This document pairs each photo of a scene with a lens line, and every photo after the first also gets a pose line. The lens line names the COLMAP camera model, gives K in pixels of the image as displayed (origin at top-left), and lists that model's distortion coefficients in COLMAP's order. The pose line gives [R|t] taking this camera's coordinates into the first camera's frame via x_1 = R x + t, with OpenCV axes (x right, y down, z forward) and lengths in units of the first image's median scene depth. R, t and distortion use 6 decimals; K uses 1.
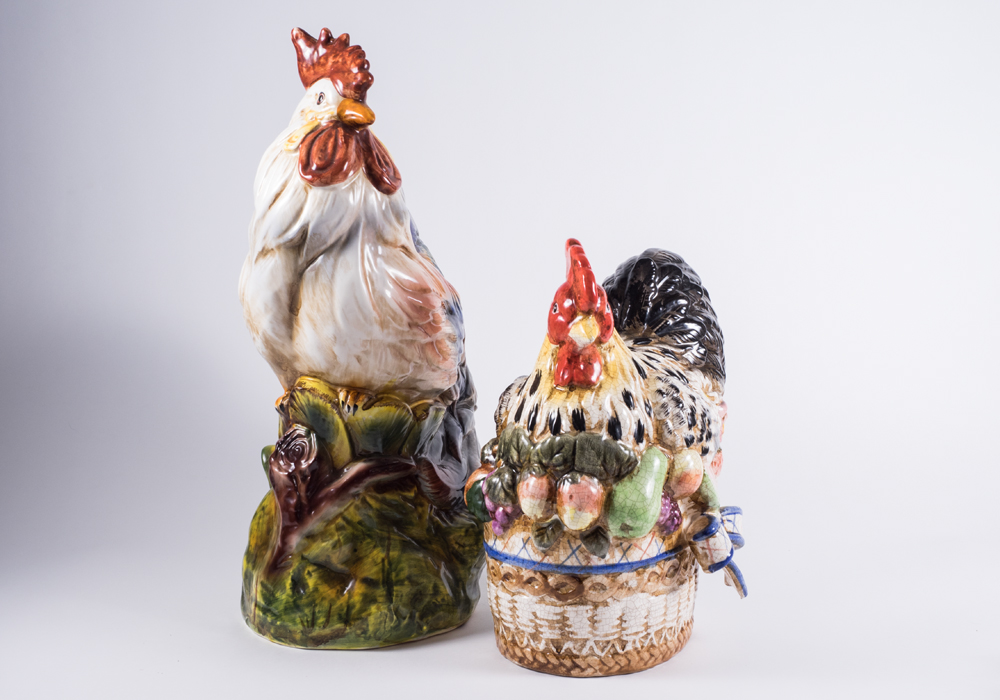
lens RADIAL K [[1197.2, 0, 498.0], [0, 1197.2, 351.9], [0, 0, 1]] dist [0.019964, 0.000000]
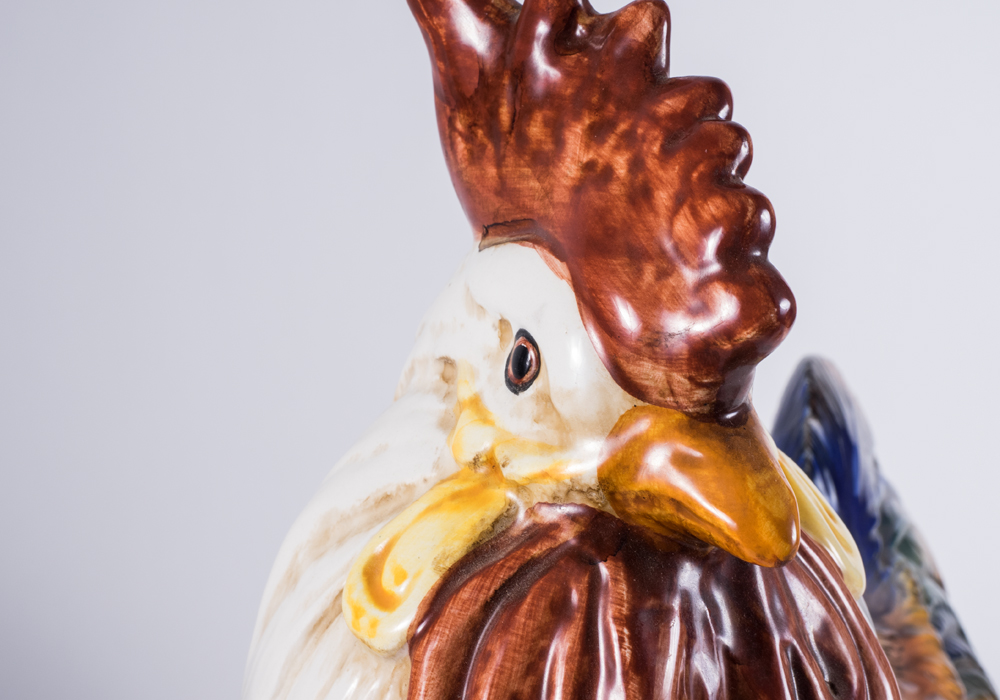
lens RADIAL K [[1654.1, 0, 500.4], [0, 1654.1, 349.7], [0, 0, 1]] dist [0.003241, 0.000000]
pose [[0.975578, 0.040151, -0.215952, -0.091590], [0.005588, 0.978296, 0.207137, -0.271240], [0.219581, -0.203286, 0.954180, 0.735061]]
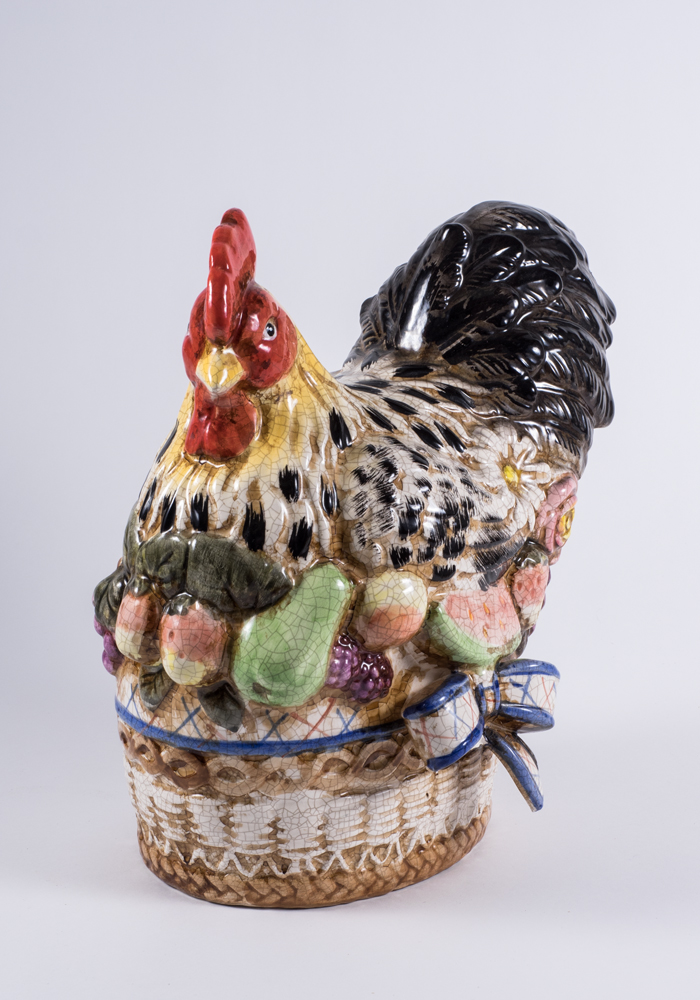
lens RADIAL K [[2235.5, 0, 347.4], [0, 2235.5, 500.8], [0, 0, 1]] dist [-0.121631, 0.000000]
pose [[0.952567, 0.089223, -0.290956, 0.444281], [-0.044064, 0.986419, 0.158229, -0.126926], [0.301122, -0.137903, 0.943562, -0.067449]]
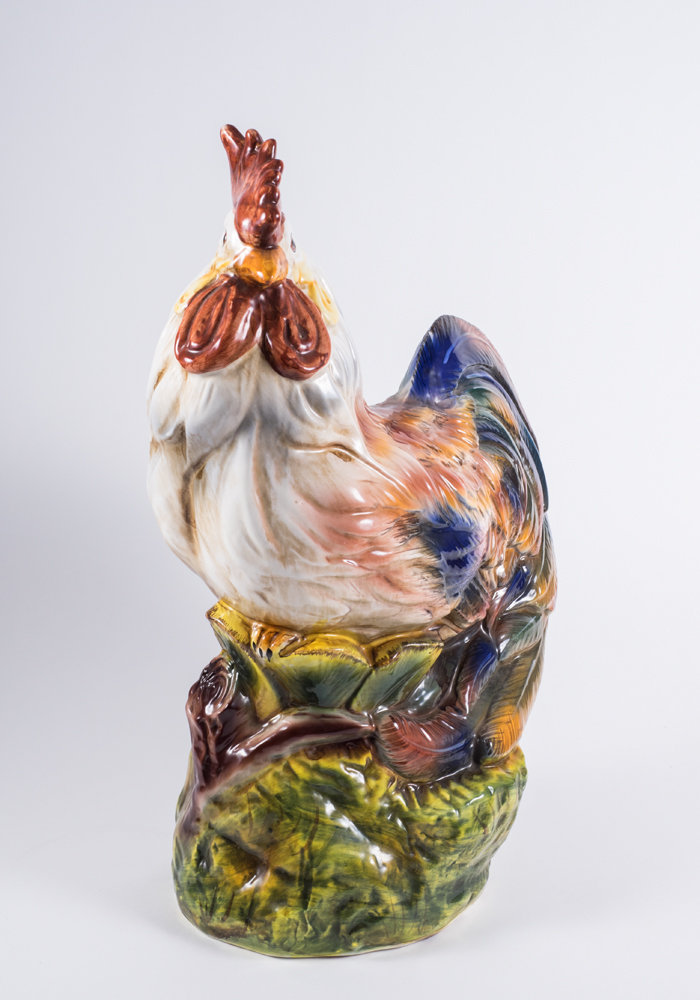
lens RADIAL K [[1411.4, 0, 345.8], [0, 1411.4, 494.4], [0, 0, 1]] dist [0.042291, 0.000000]
pose [[0.883597, 0.111547, -0.454768, 0.319540], [-0.034439, 0.984062, 0.174459, -0.210696], [0.466981, -0.138490, 0.873355, 0.271911]]
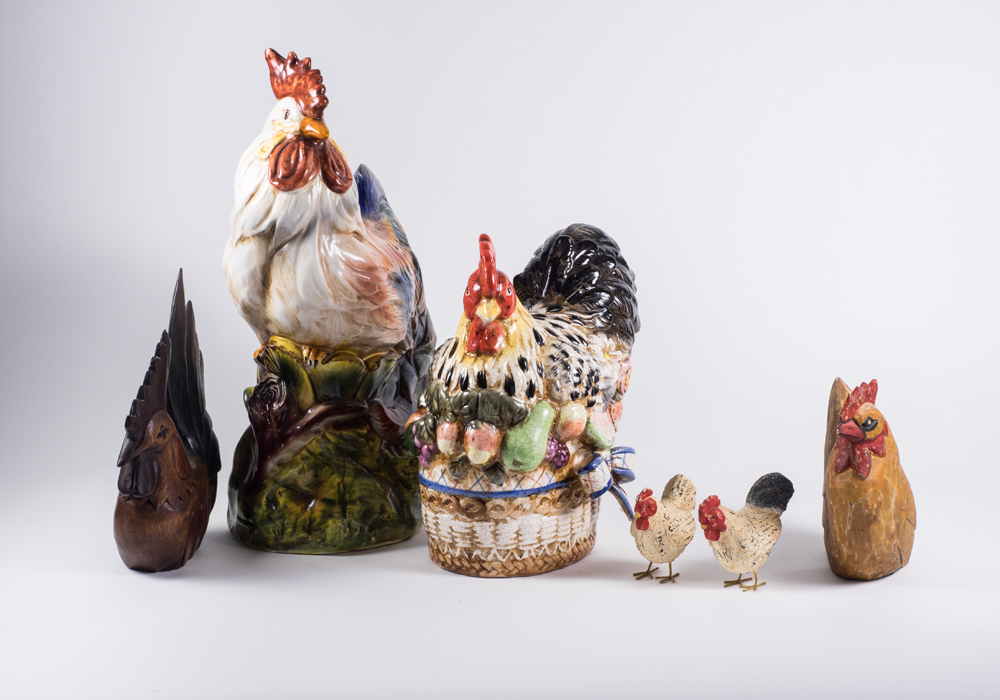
lens RADIAL K [[1854.2, 0, 506.0], [0, 1854.2, 352.0], [0, 0, 1]] dist [0.010652, 0.000000]
pose [[0.997160, 0.016185, -0.073553, 0.222720], [-0.008964, 0.995198, 0.097468, -0.156168], [0.074777, -0.096532, 0.992517, -0.909189]]
